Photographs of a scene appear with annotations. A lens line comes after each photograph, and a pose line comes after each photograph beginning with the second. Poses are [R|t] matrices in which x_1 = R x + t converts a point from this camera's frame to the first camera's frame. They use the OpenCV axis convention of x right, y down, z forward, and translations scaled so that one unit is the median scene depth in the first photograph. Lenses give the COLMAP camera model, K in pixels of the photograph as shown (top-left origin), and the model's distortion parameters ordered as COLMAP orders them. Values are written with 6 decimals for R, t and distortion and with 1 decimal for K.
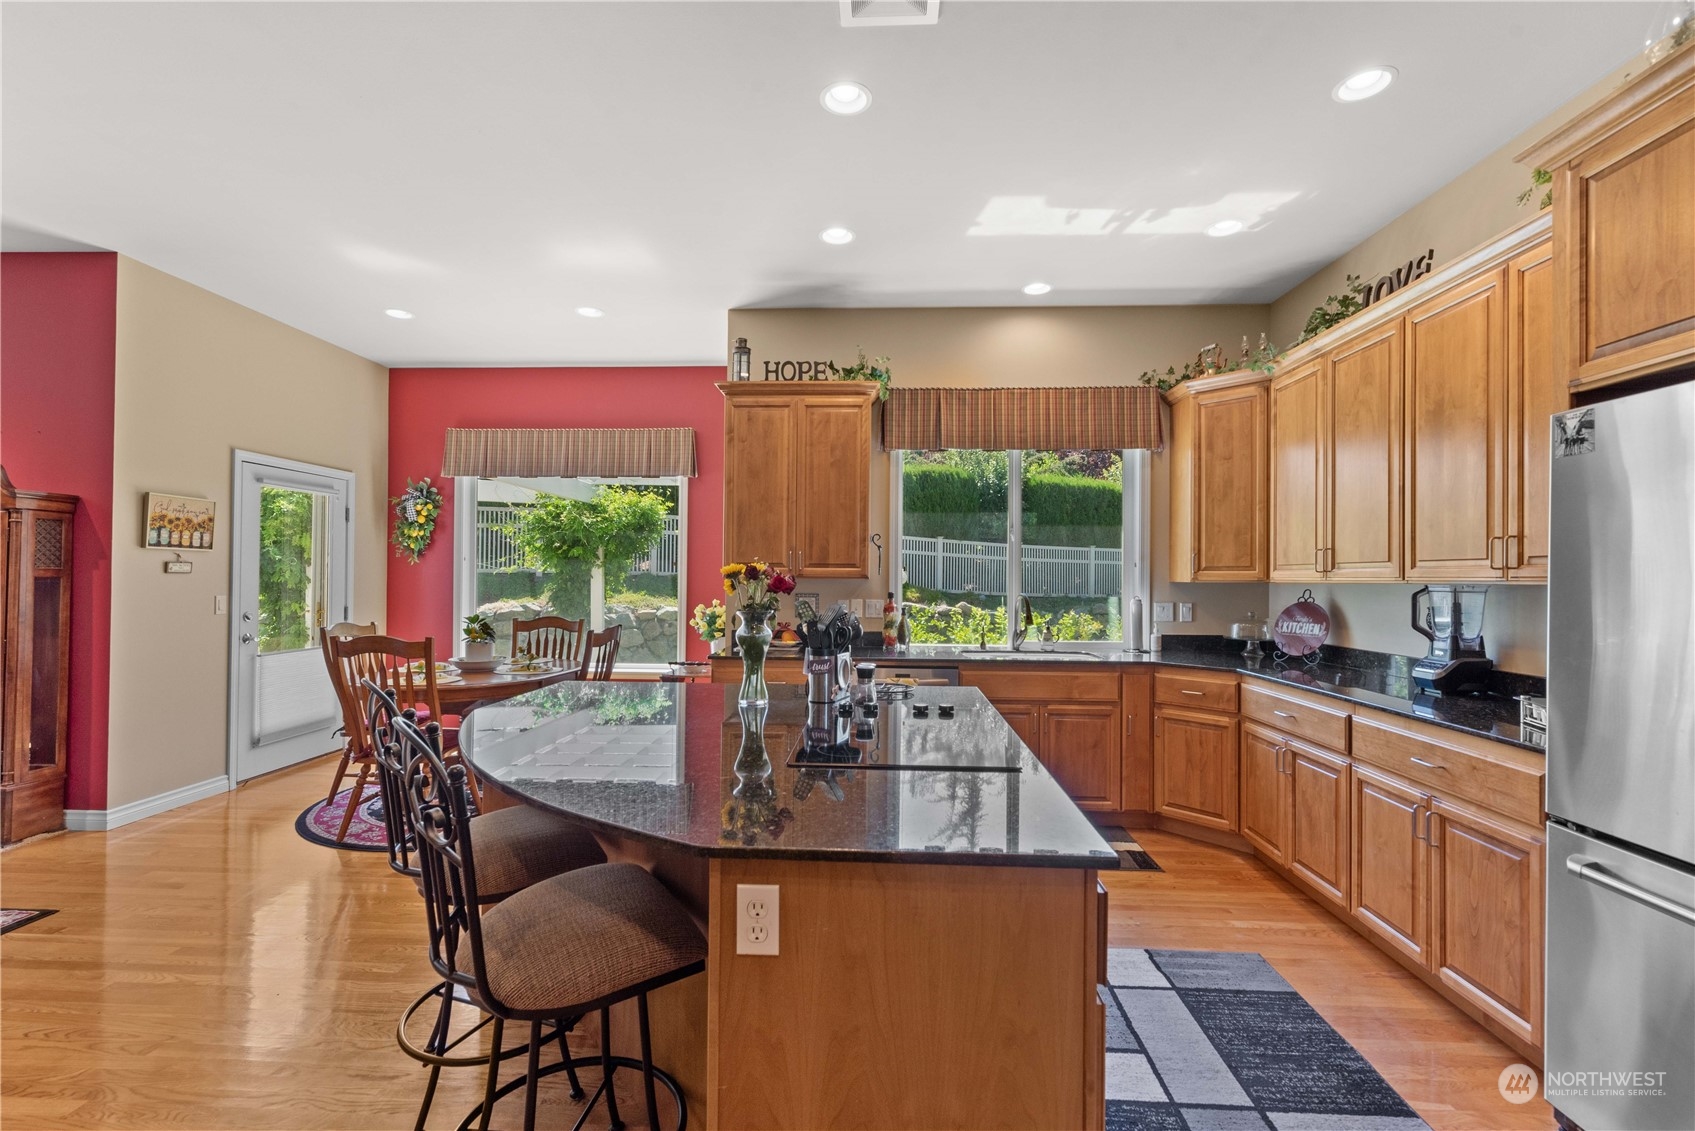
lens RADIAL K [[733.9, 0, 849.1], [0, 733.9, 569.2], [0, 0, 1]] dist [0.000553, 0.000153]
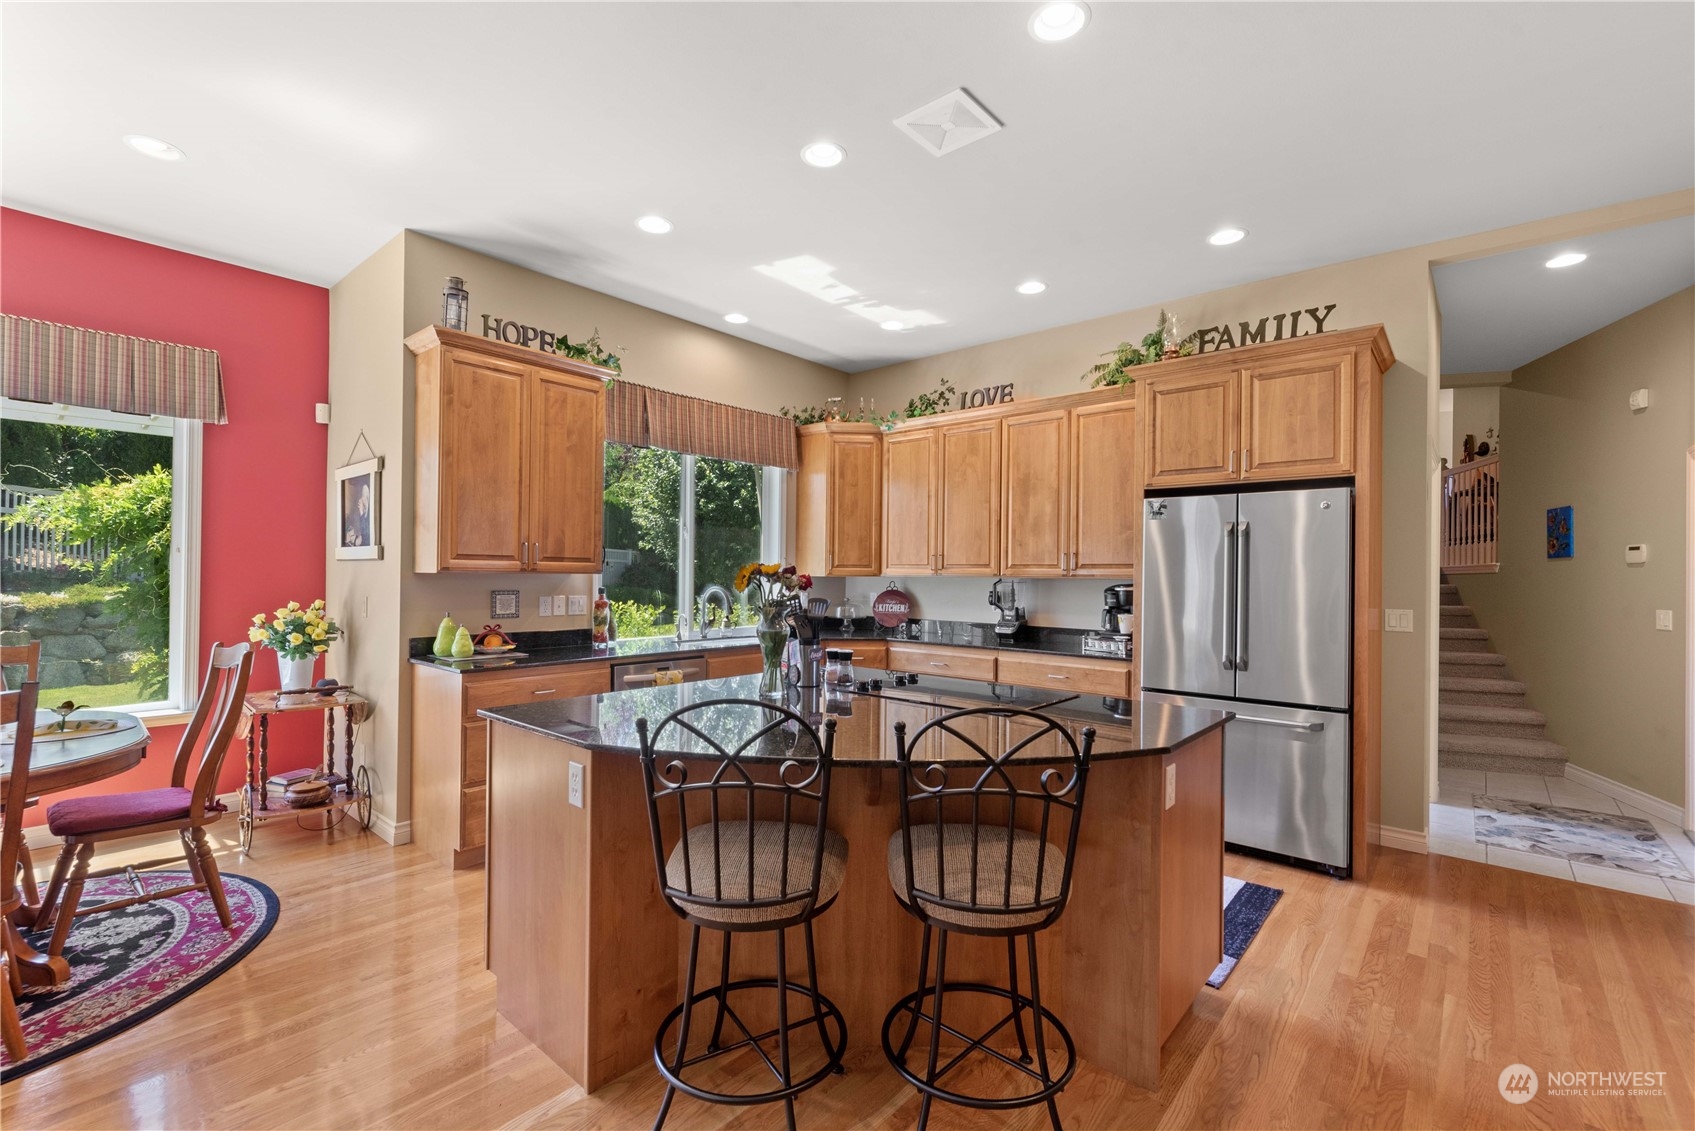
lens RADIAL K [[733.9, 0, 849.1], [0, 733.9, 569.2], [0, 0, 1]] dist [0.000553, 0.000153]
pose [[0.616116, 0.003521, 0.787647, -0.554013], [-0.014427, 0.999873, 0.006816, -0.004600], [-0.787523, -0.015563, 0.616088, 0.163267]]
